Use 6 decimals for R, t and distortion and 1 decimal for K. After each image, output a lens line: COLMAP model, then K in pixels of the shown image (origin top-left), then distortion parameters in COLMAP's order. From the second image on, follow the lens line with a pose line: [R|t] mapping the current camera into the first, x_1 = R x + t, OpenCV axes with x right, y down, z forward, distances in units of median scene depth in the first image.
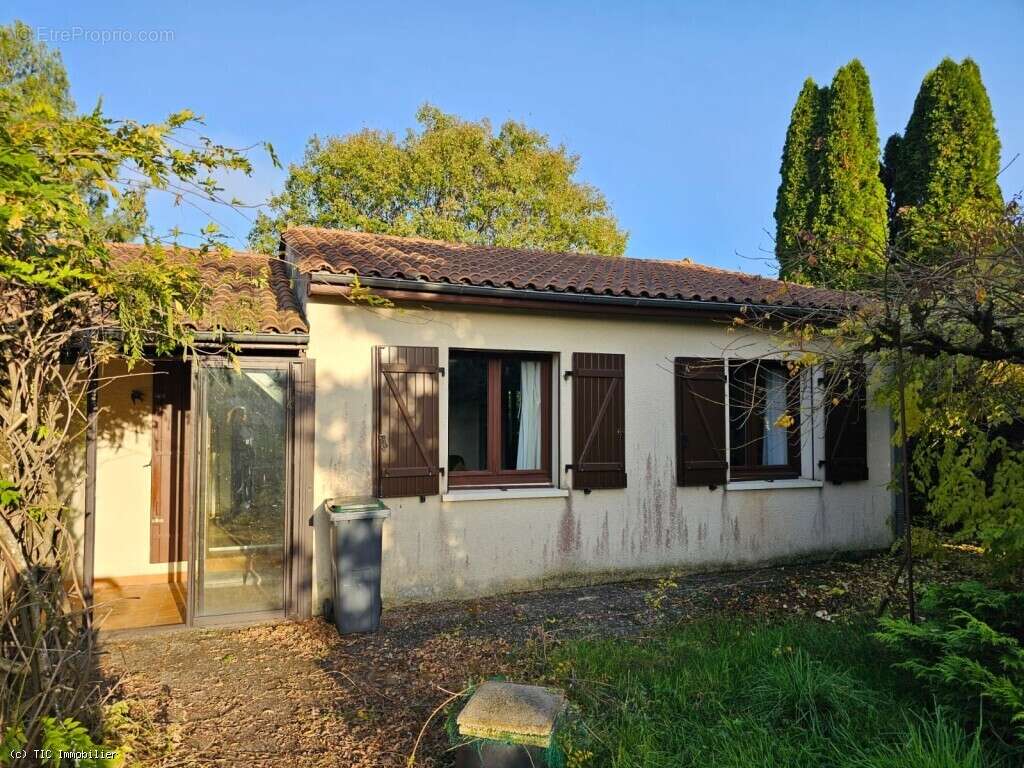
lens RADIAL K [[639.3, 0, 512.0], [0, 639.3, 384.0], [0, 0, 1]] dist [-0.000585, 0.001474]
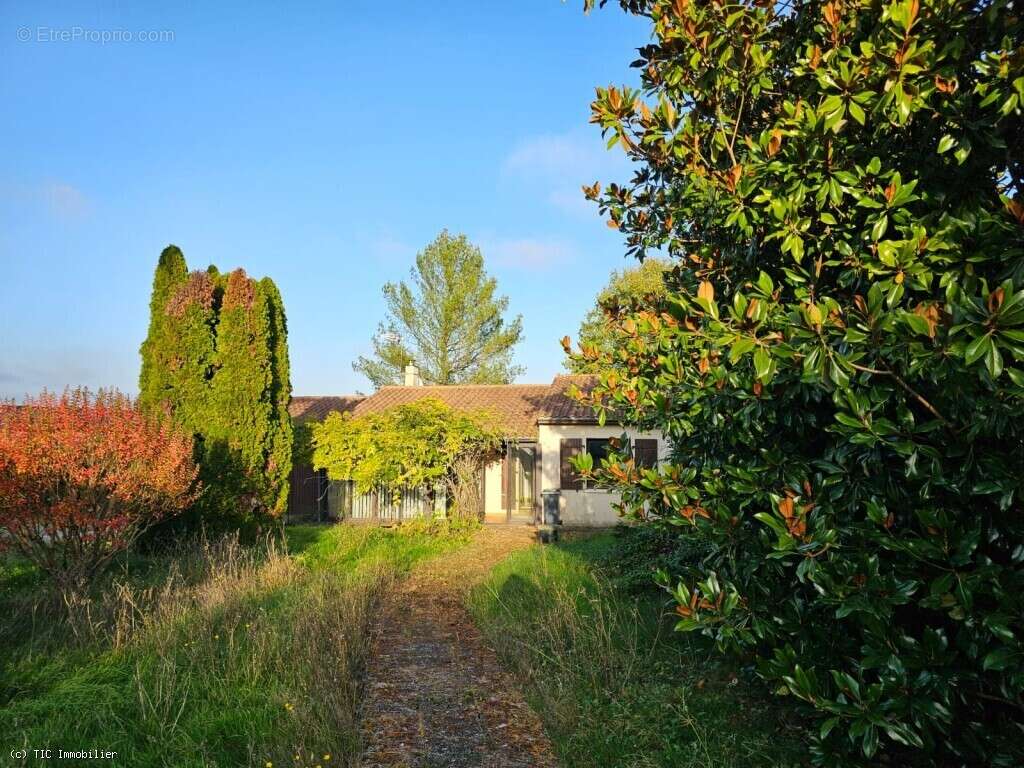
lens RADIAL K [[639.3, 0, 512.0], [0, 639.3, 384.0], [0, 0, 1]] dist [-0.000585, 0.001474]
pose [[0.840292, -0.038907, -0.540736, 1.218504], [0.013051, 0.998584, -0.051570, -0.161537], [0.541976, 0.036277, 0.839610, -1.640881]]
